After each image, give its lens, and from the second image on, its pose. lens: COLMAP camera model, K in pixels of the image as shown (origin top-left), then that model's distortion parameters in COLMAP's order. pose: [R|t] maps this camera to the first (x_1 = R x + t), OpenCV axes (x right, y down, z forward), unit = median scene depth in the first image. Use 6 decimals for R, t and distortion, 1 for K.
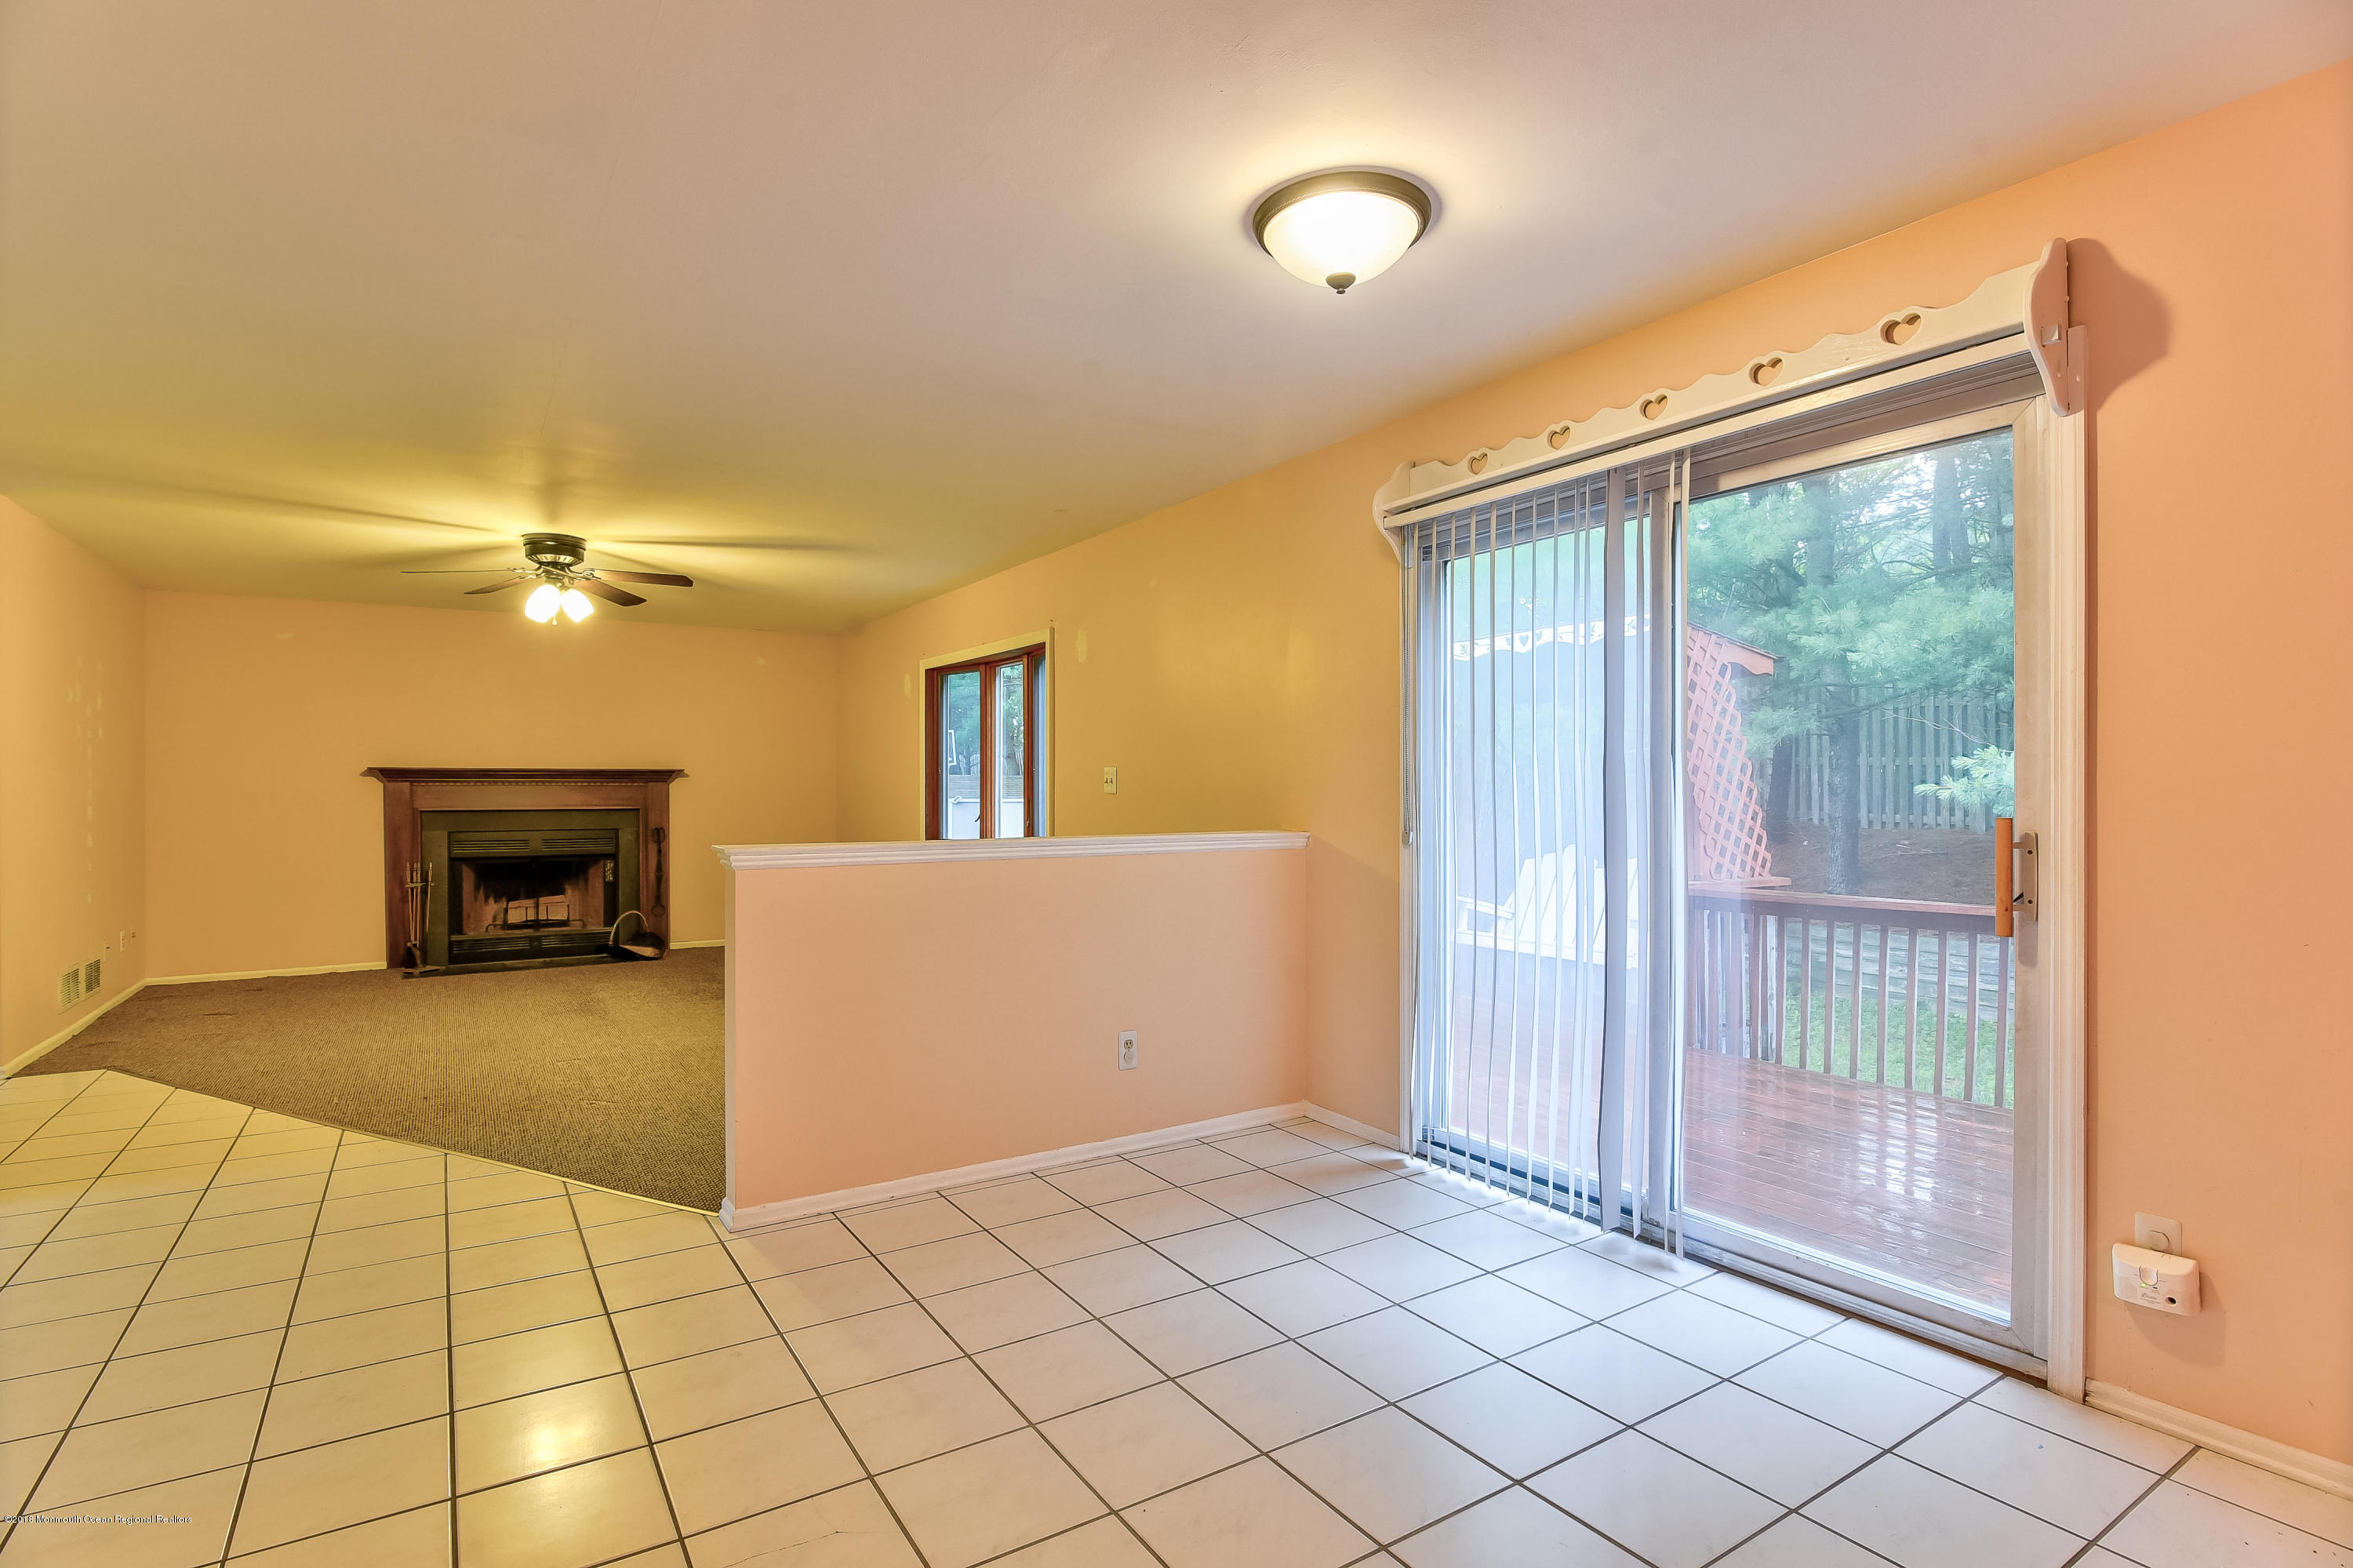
lens RADIAL K [[1143.4, 0, 1163.0], [0, 1143.4, 788.7], [0, 0, 1]] dist [-0.028214, 0.000730]
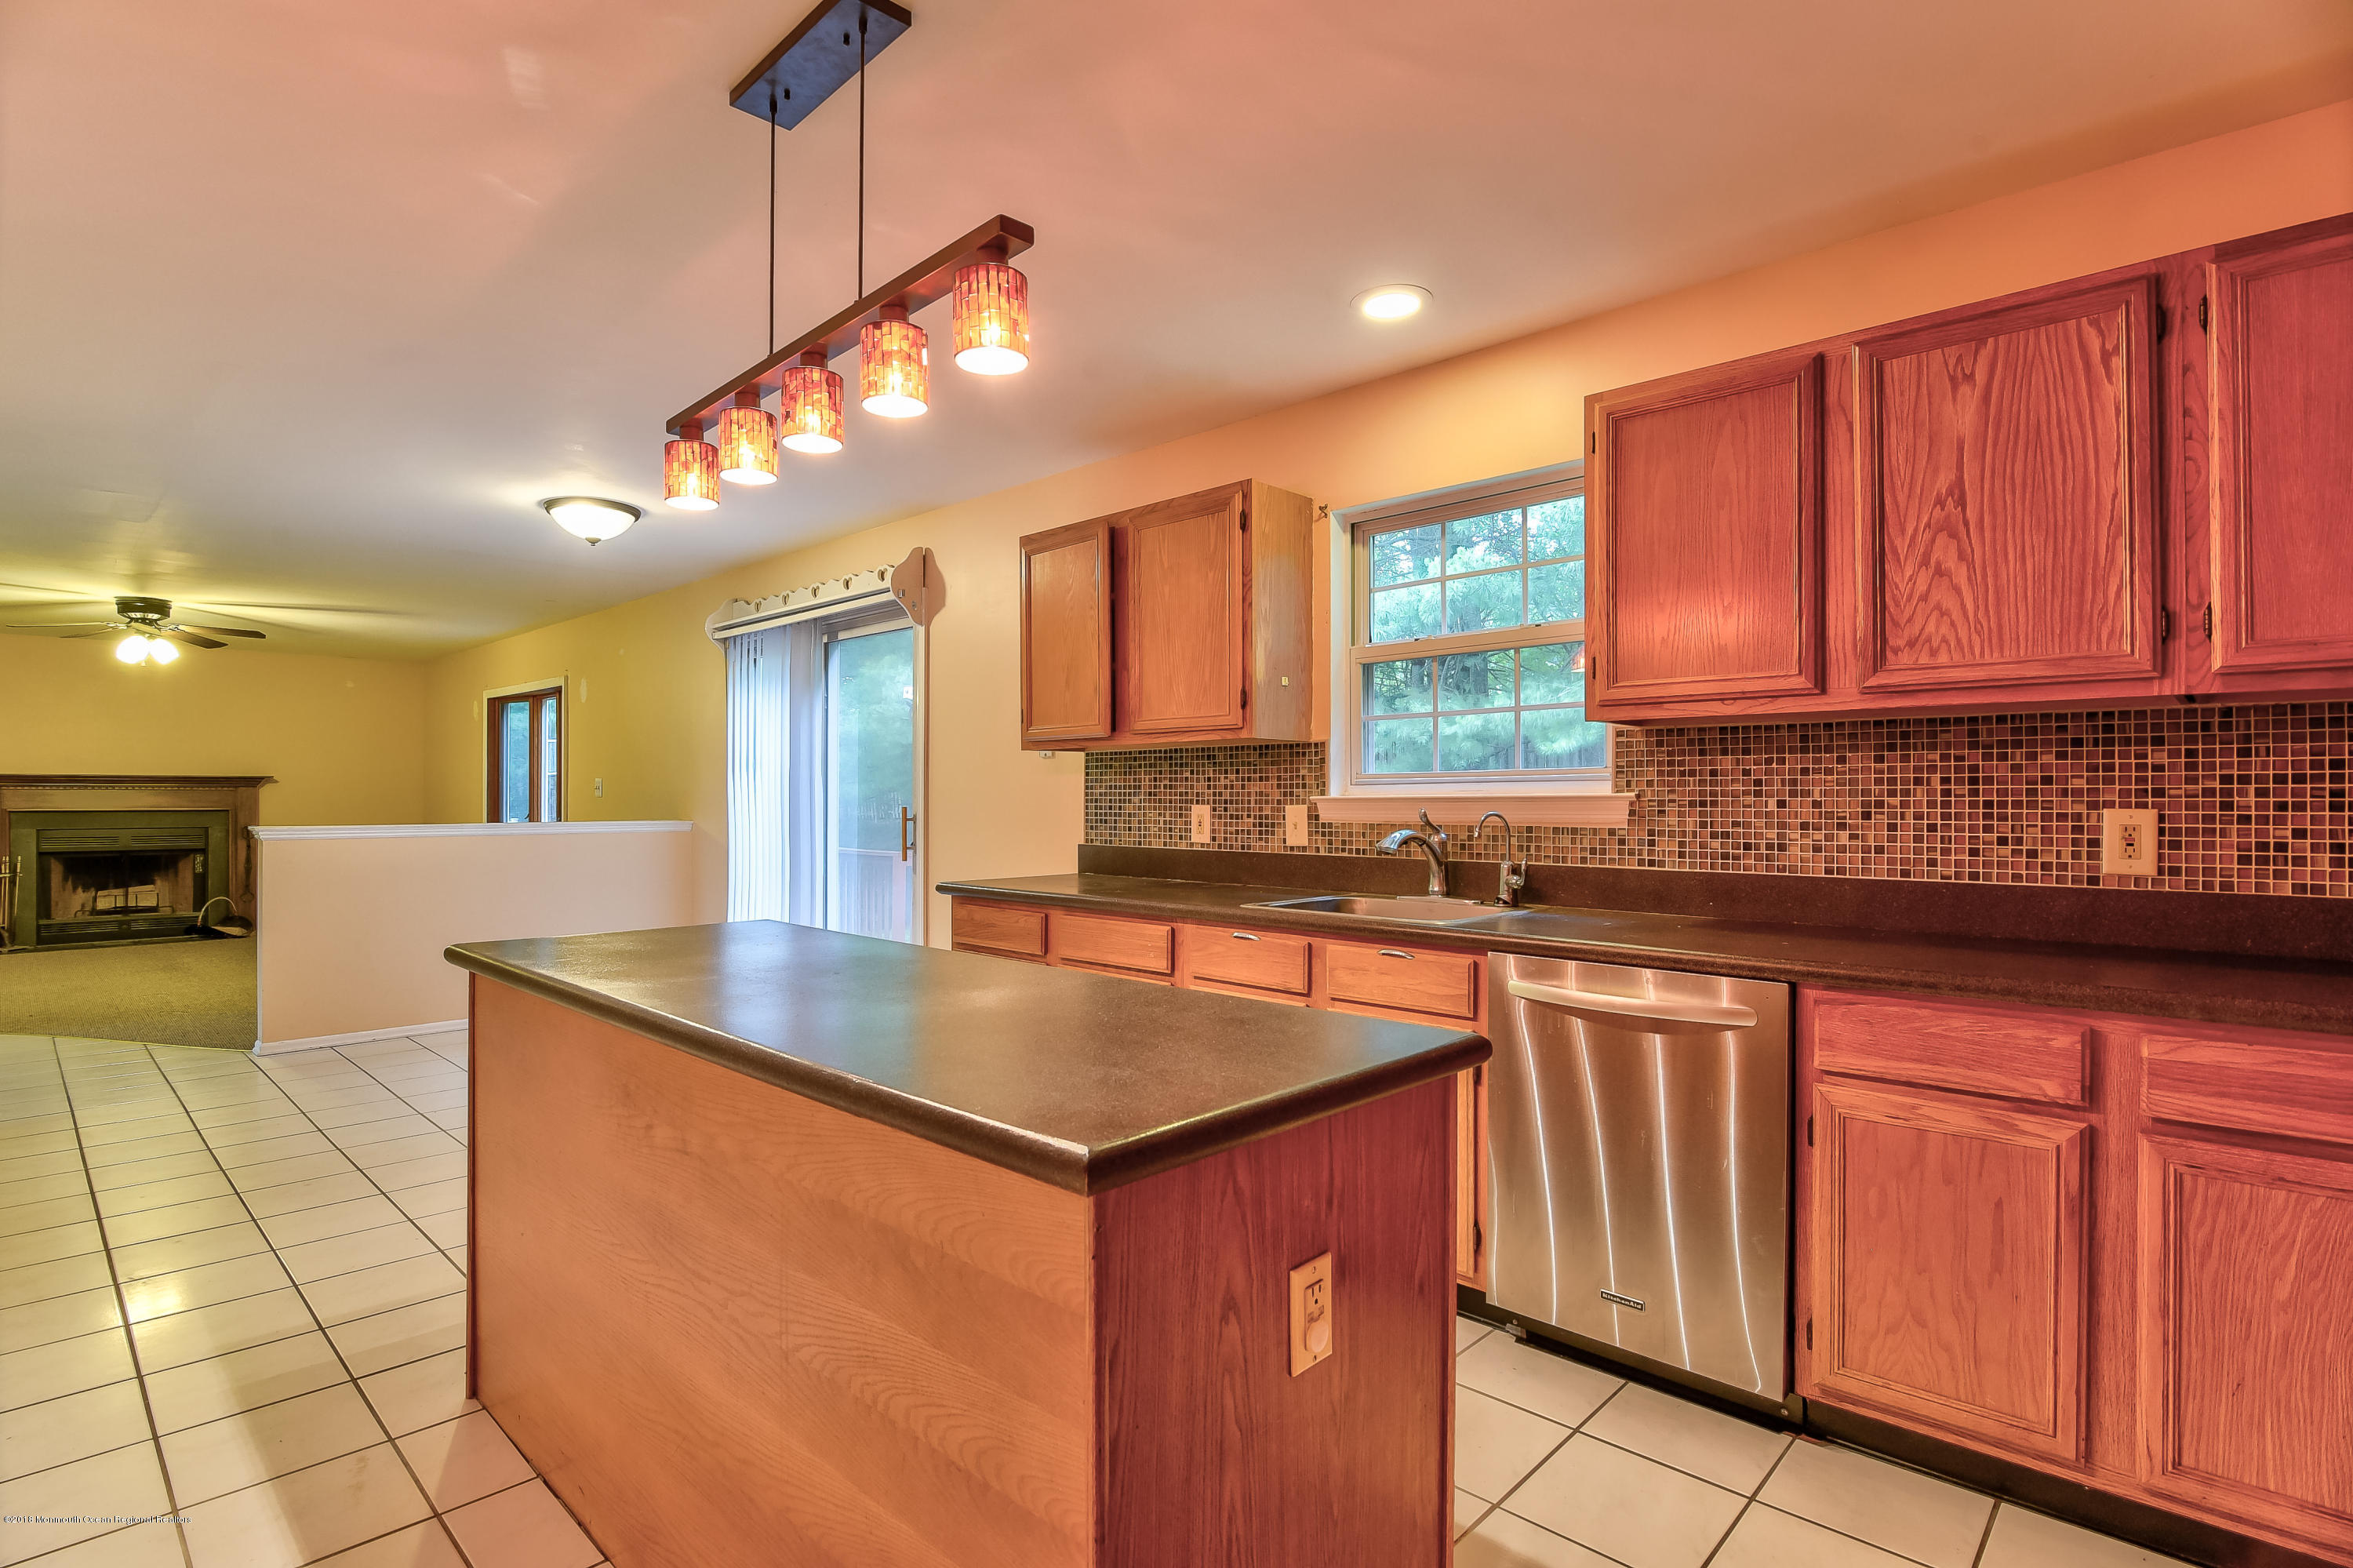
lens RADIAL K [[1143.4, 0, 1180.6], [0, 1143.4, 791.6], [0, 0, 1]] dist [-0.028214, 0.000730]
pose [[0.968285, 0.003428, 0.249825, 0.215458], [-0.002373, 0.999987, -0.004522, 0.001638], [-0.249838, 0.003785, 0.968280, -0.389811]]
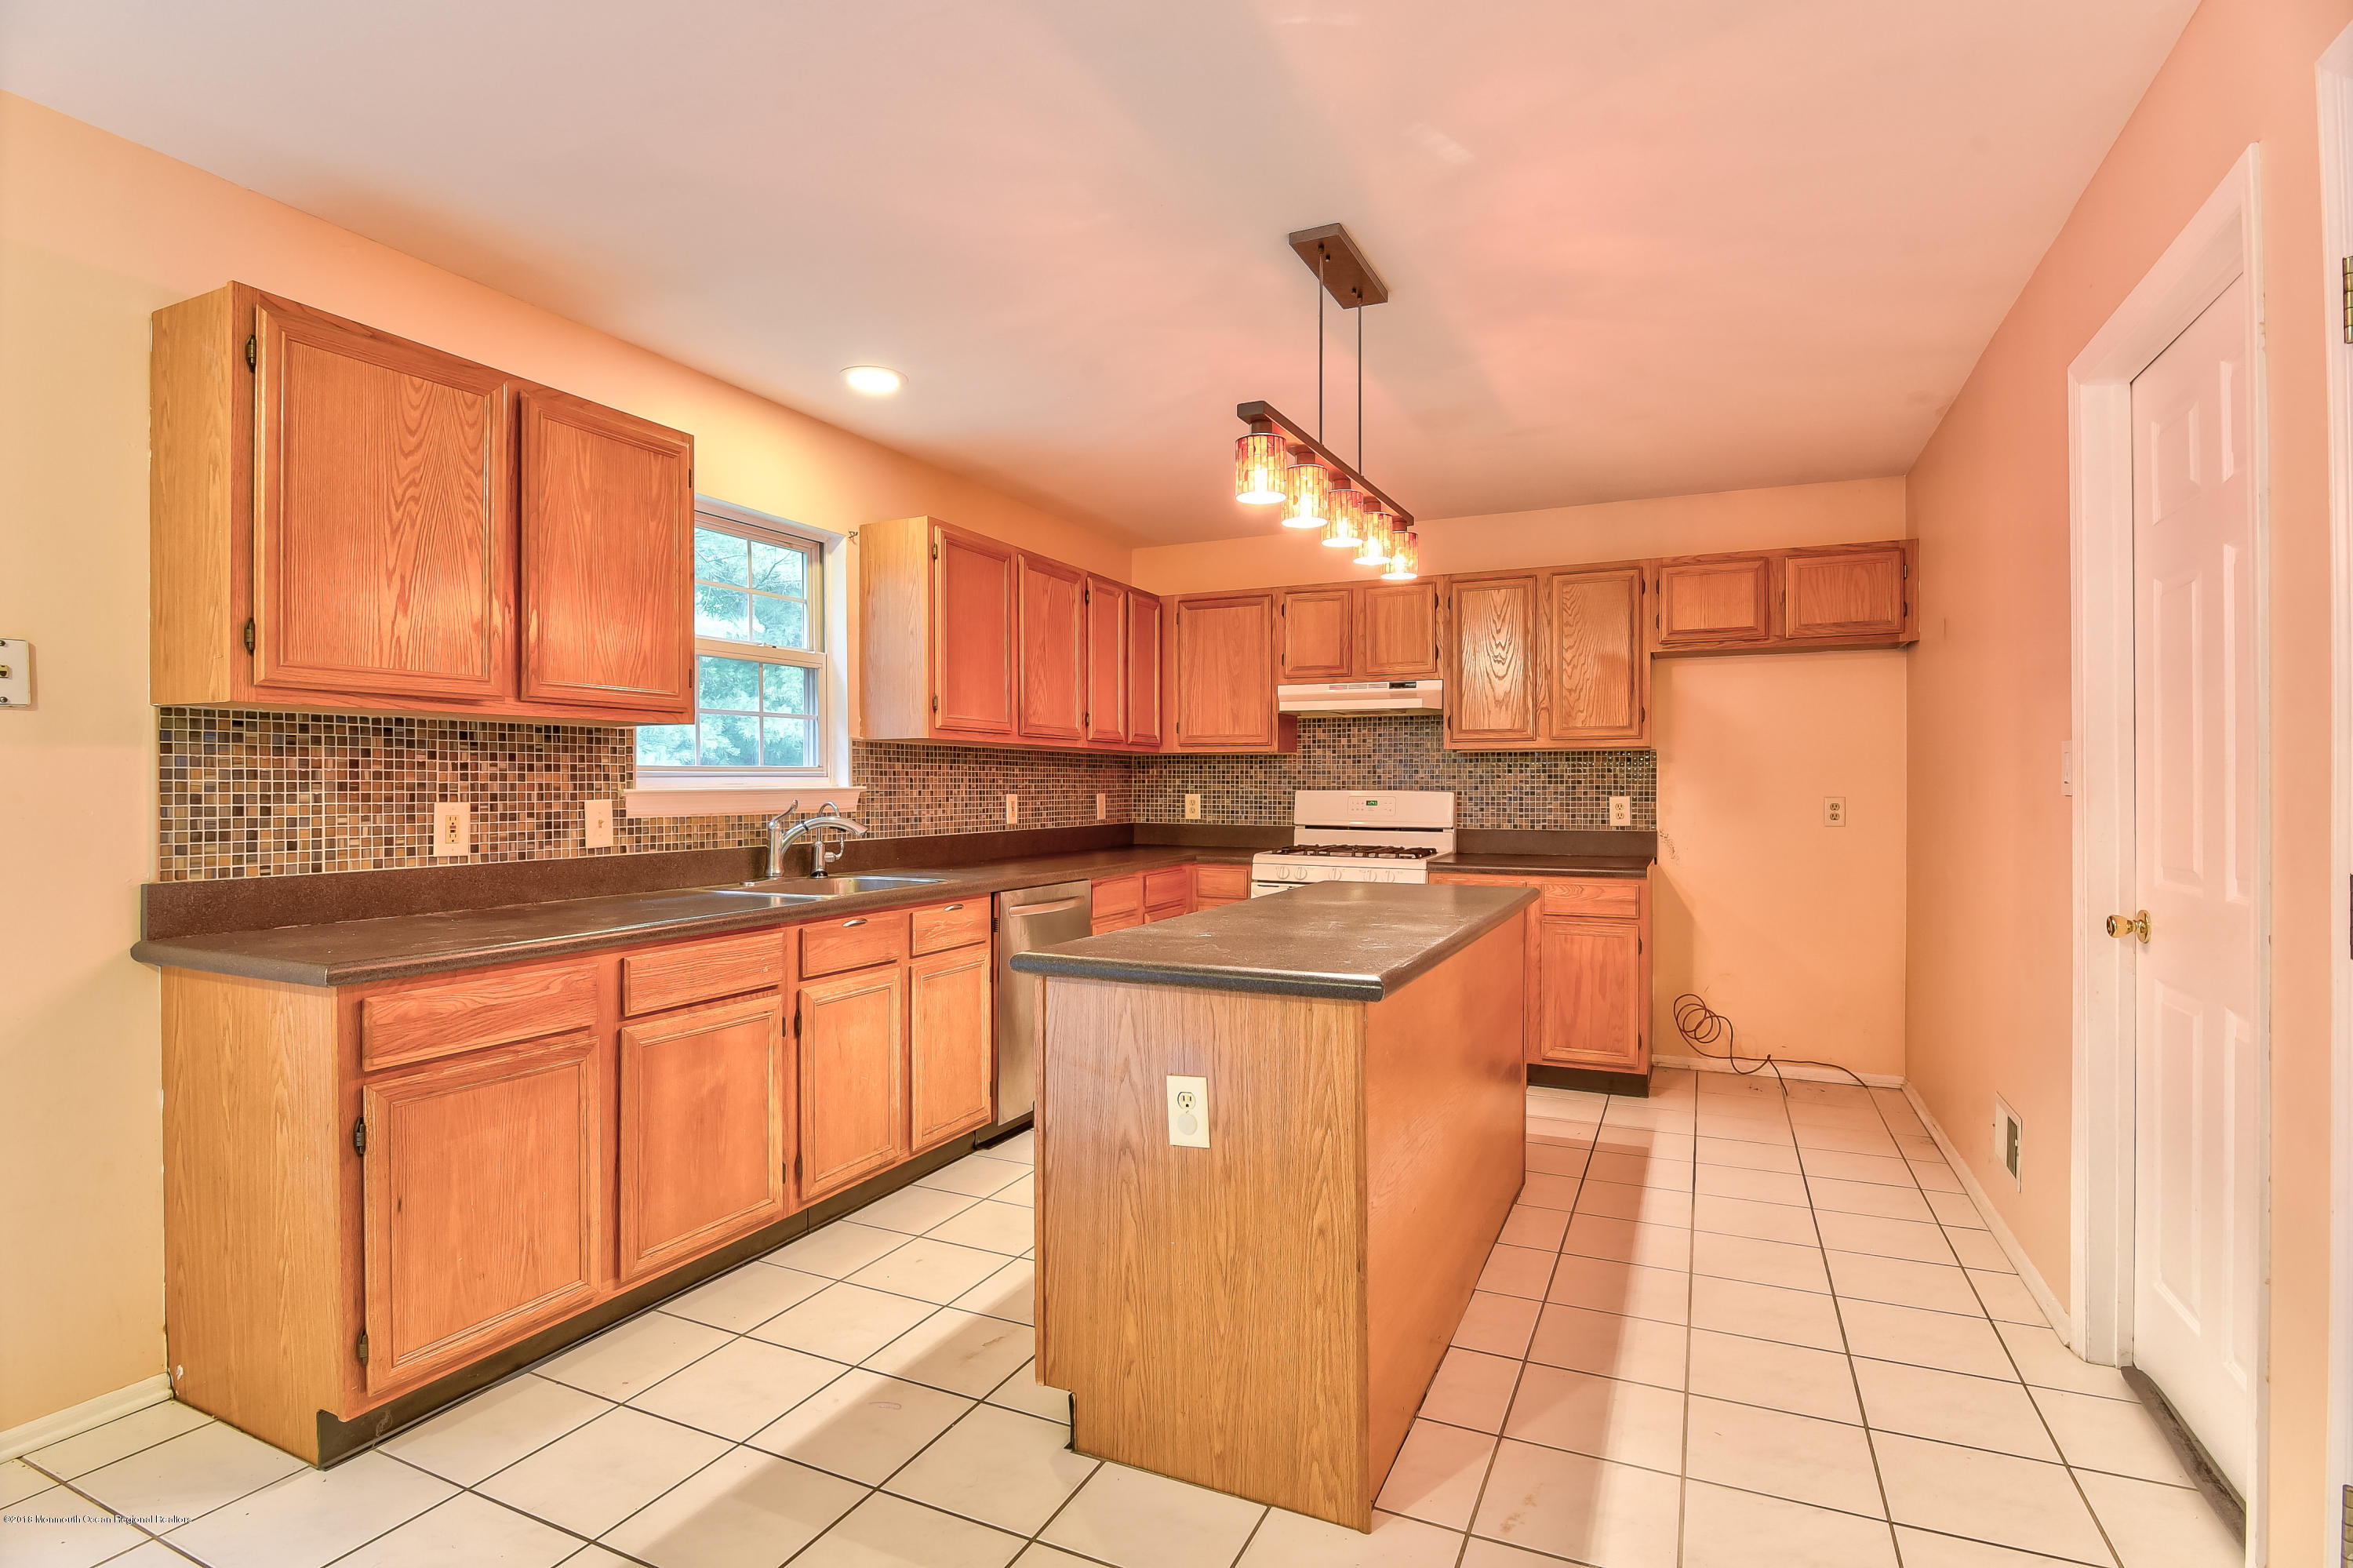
lens RADIAL K [[1143.4, 0, 1171.0], [0, 1143.4, 790.9], [0, 0, 1]] dist [-0.028214, 0.000730]
pose [[-0.541526, 0.000872, 0.840684, -0.072144], [0.003341, 0.999994, 0.001115, 0.002092], [-0.840677, 0.003412, -0.541526, 0.110797]]
